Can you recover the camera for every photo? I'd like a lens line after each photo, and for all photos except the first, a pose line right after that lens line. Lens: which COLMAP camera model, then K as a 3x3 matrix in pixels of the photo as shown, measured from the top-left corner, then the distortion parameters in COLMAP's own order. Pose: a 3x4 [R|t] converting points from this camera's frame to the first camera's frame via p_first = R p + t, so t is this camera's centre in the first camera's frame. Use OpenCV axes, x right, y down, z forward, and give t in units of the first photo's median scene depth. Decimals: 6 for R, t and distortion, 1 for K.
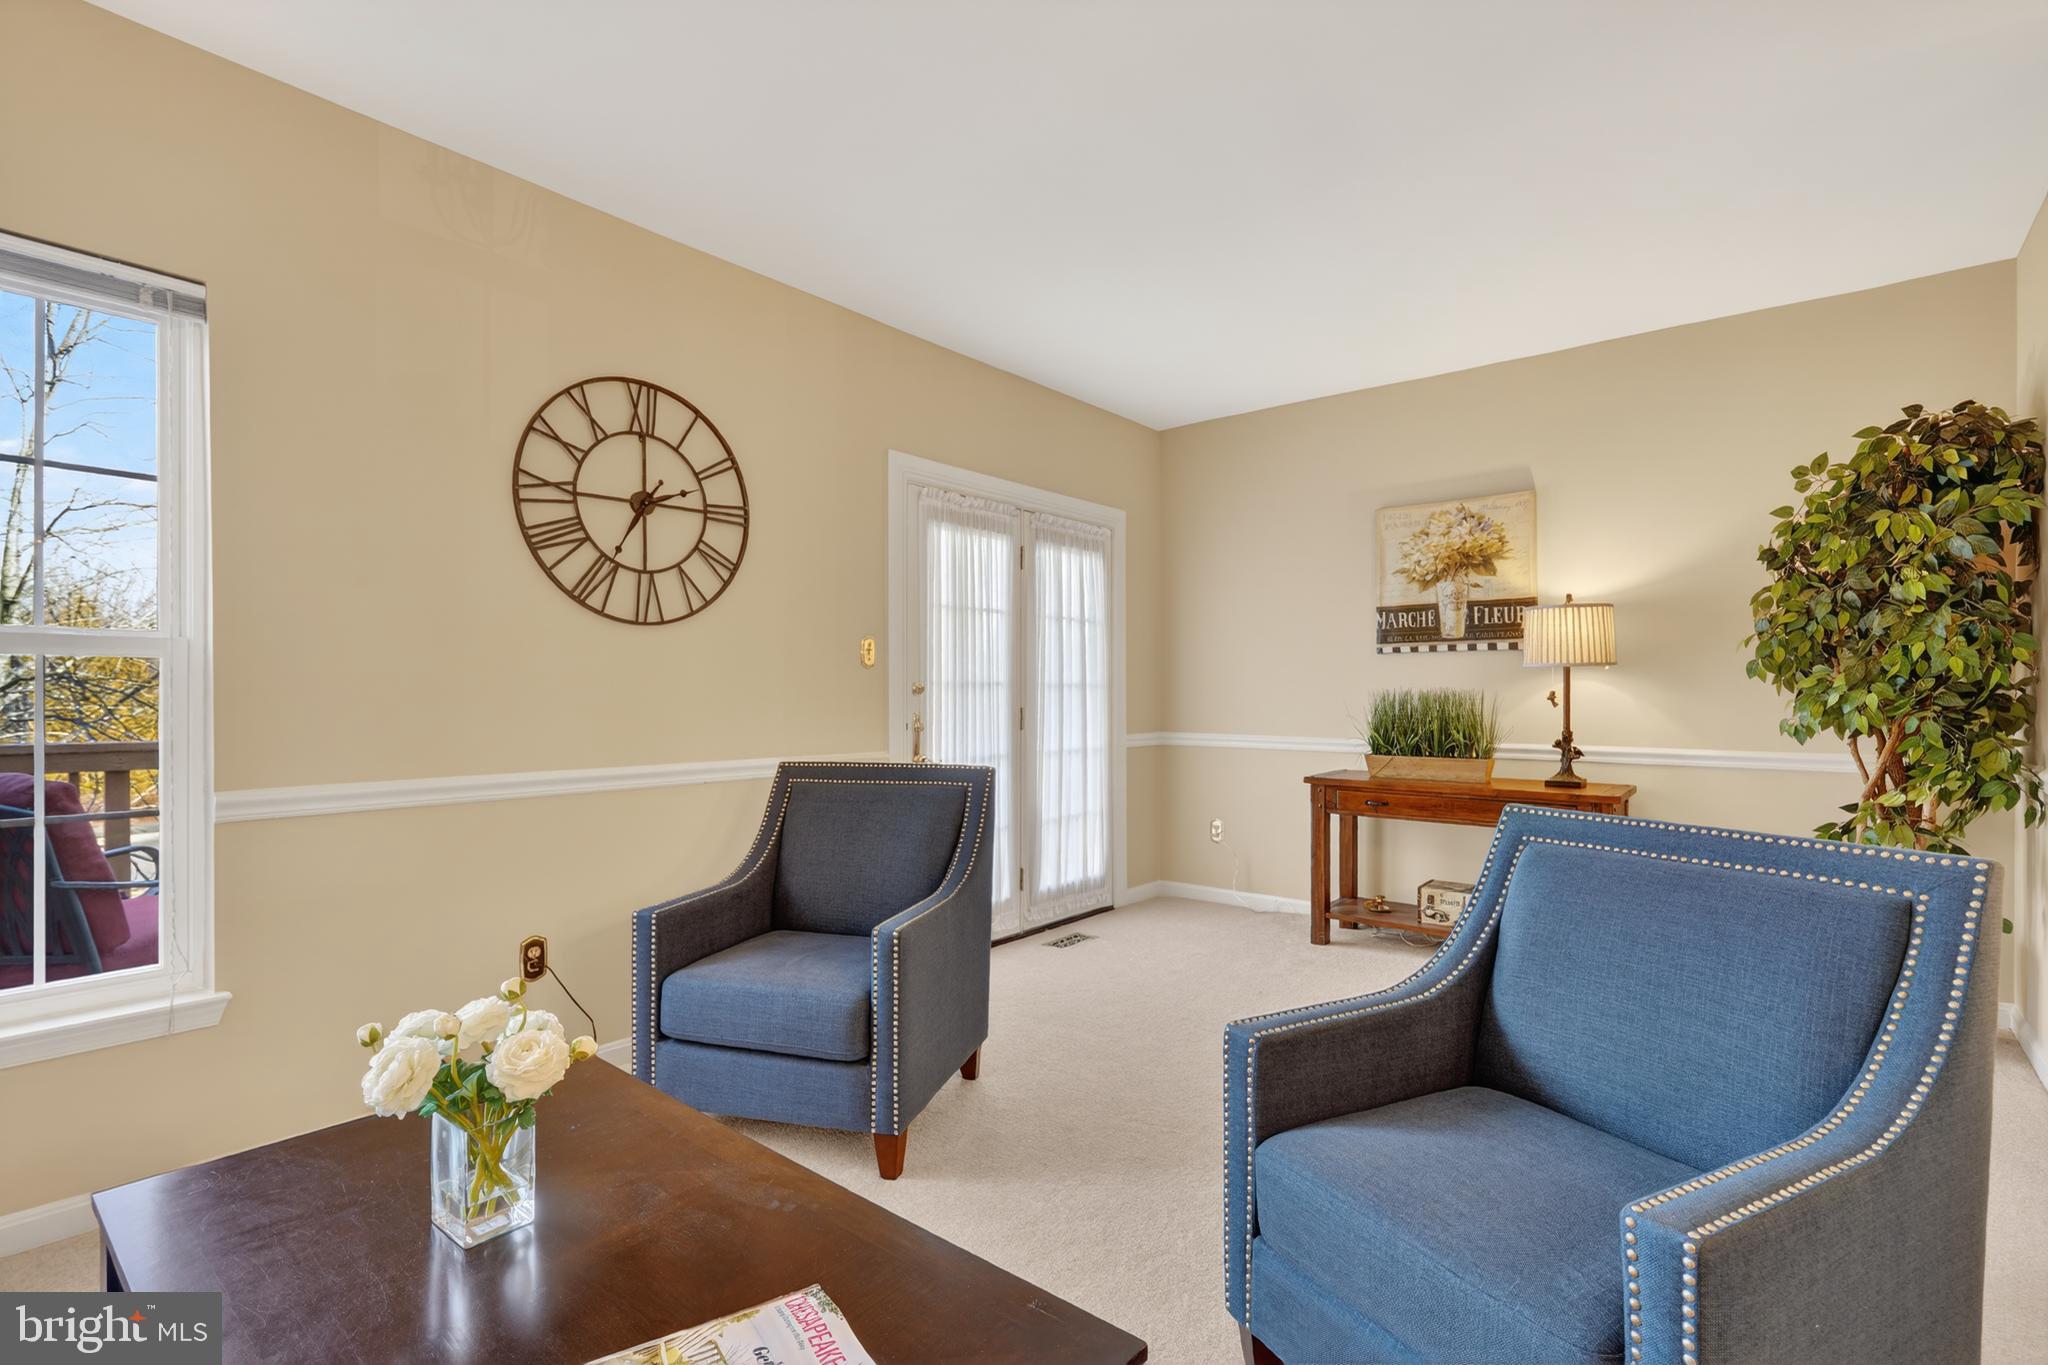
lens RADIAL K [[937.3, 0, 1025.5], [0, 937.3, 682.8], [0, 0, 1]] dist [-0.004984, 0.000632]
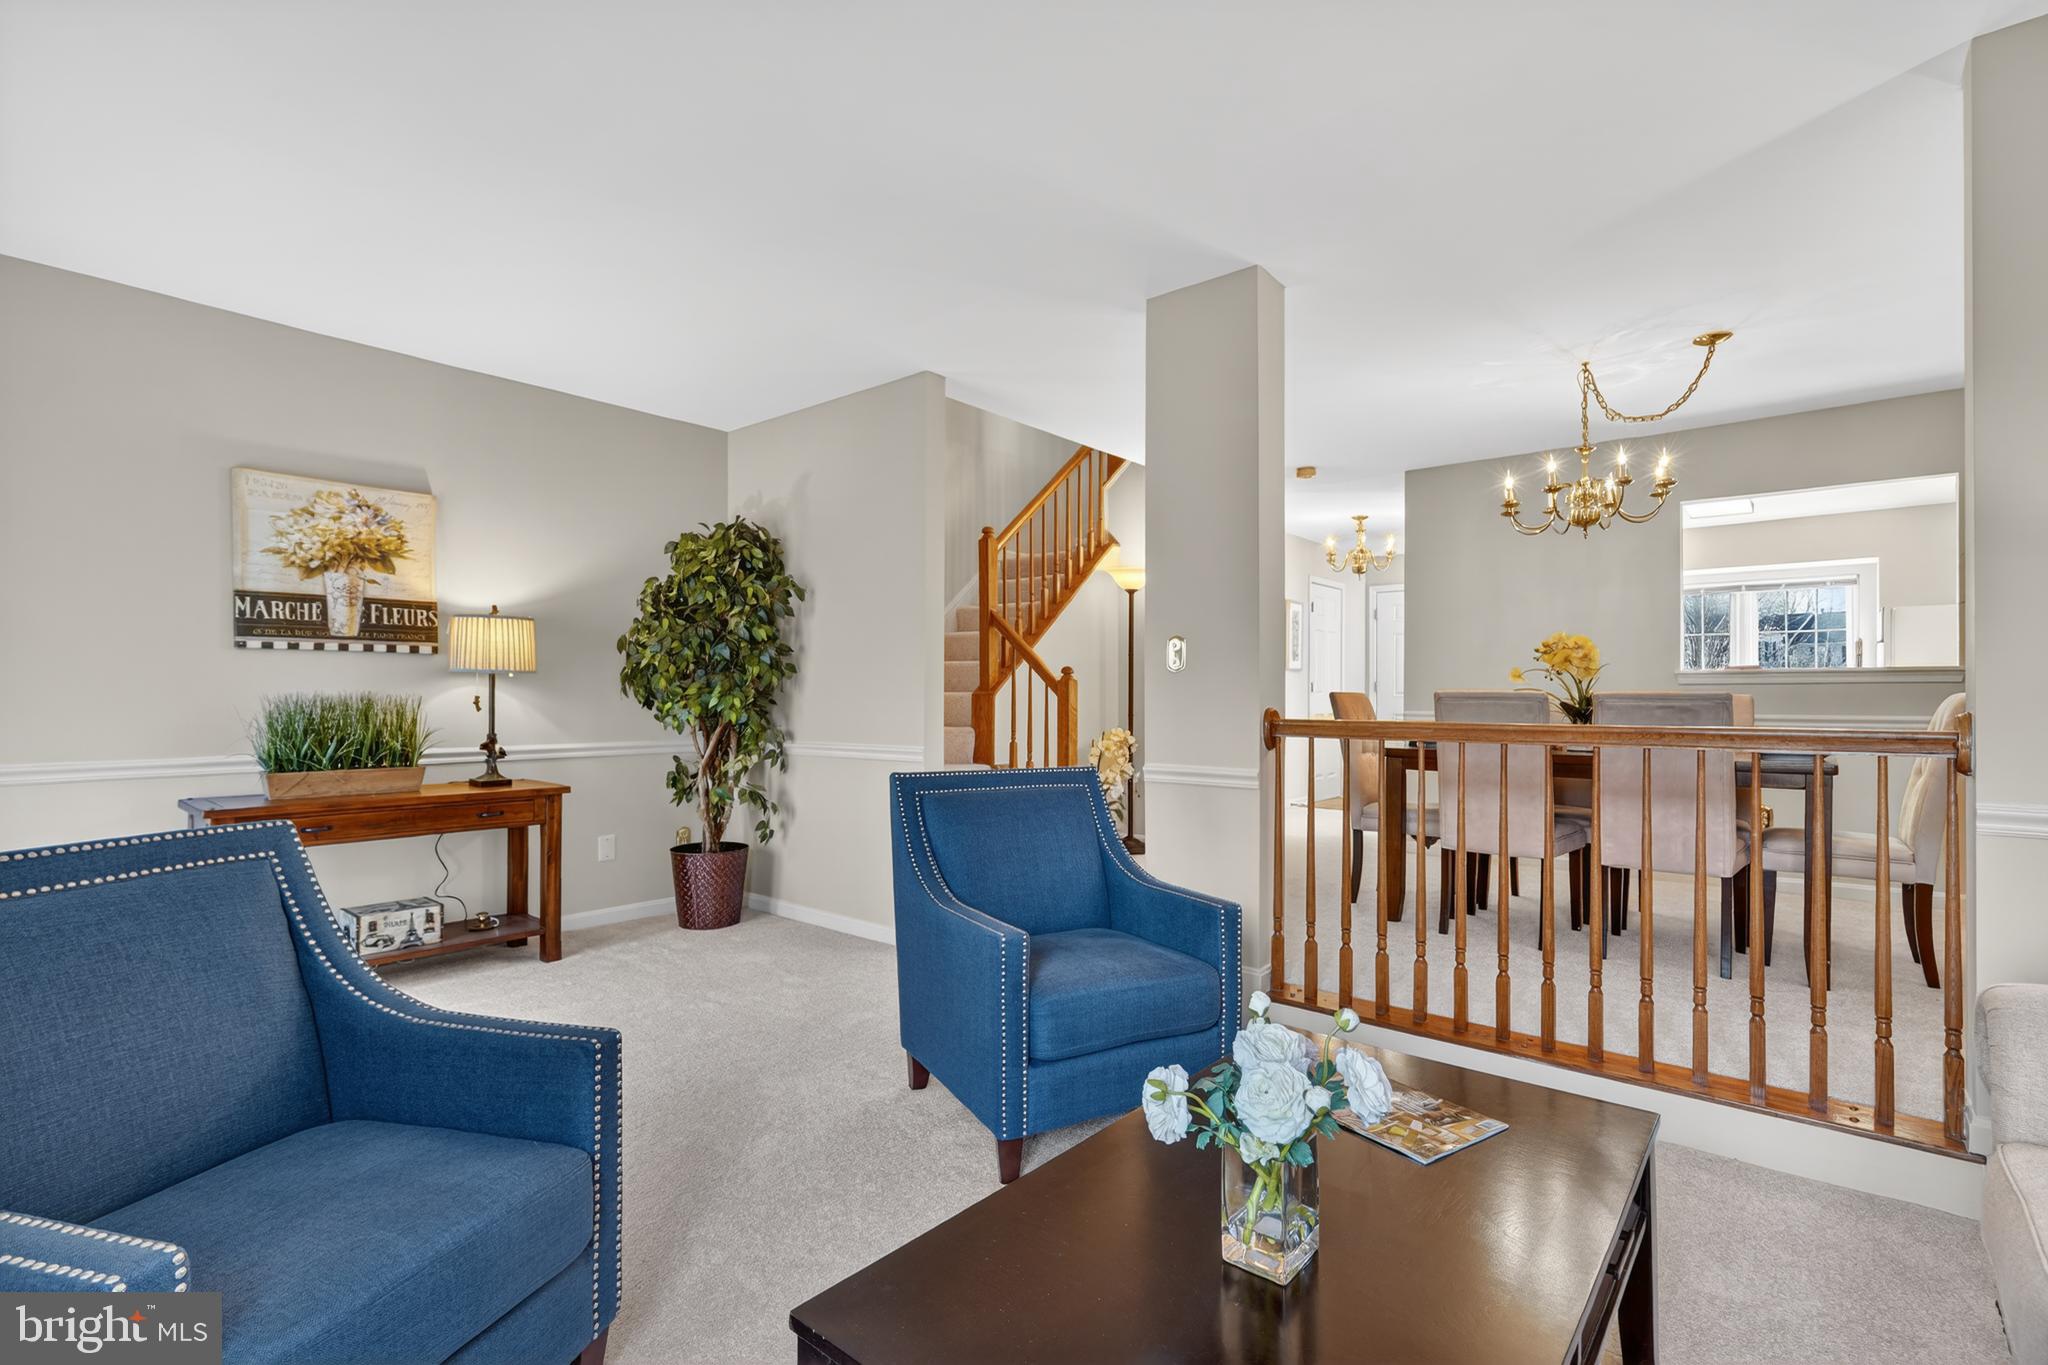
lens RADIAL K [[937.3, 0, 1015.5], [0, 937.3, 688.1], [0, 0, 1]] dist [-0.004984, 0.000632]
pose [[0.027048, 0.009229, 0.999592, -0.565820], [-0.011842, 0.999890, -0.008911, 0.002596], [-0.999564, -0.011596, 0.027154, 0.446659]]
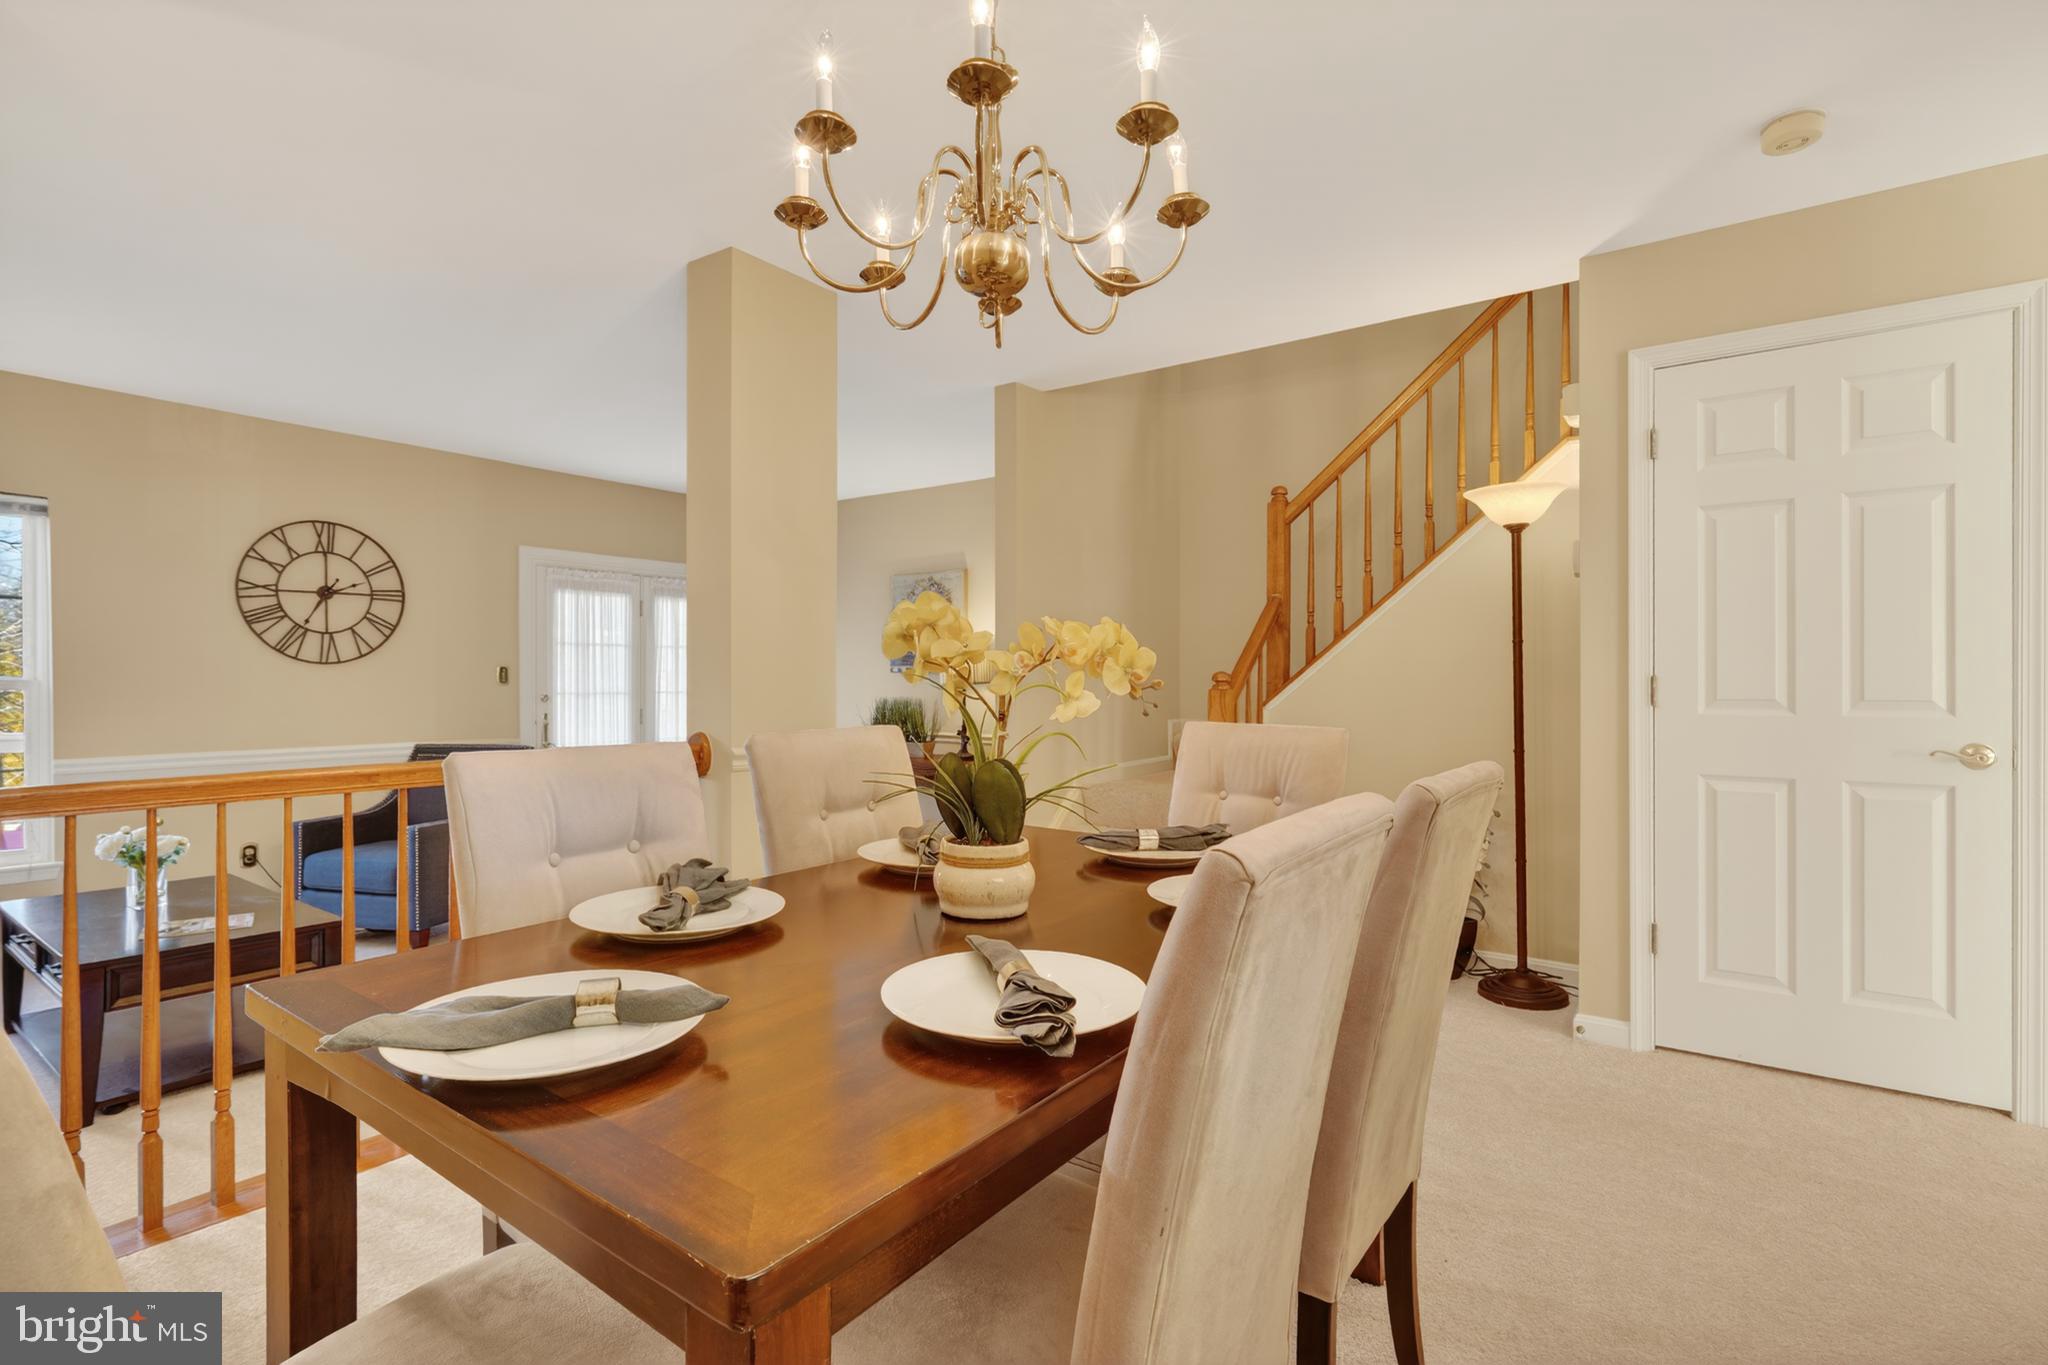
lens RADIAL K [[937.3, 0, 1015.0], [0, 937.3, 675.9], [0, 0, 1]] dist [-0.004984, 0.000632]
pose [[0.997711, 0.002544, 0.067572, 0.667886], [-0.002959, 0.999977, 0.006031, -0.049680], [-0.067555, -0.006217, 0.997696, -0.718345]]
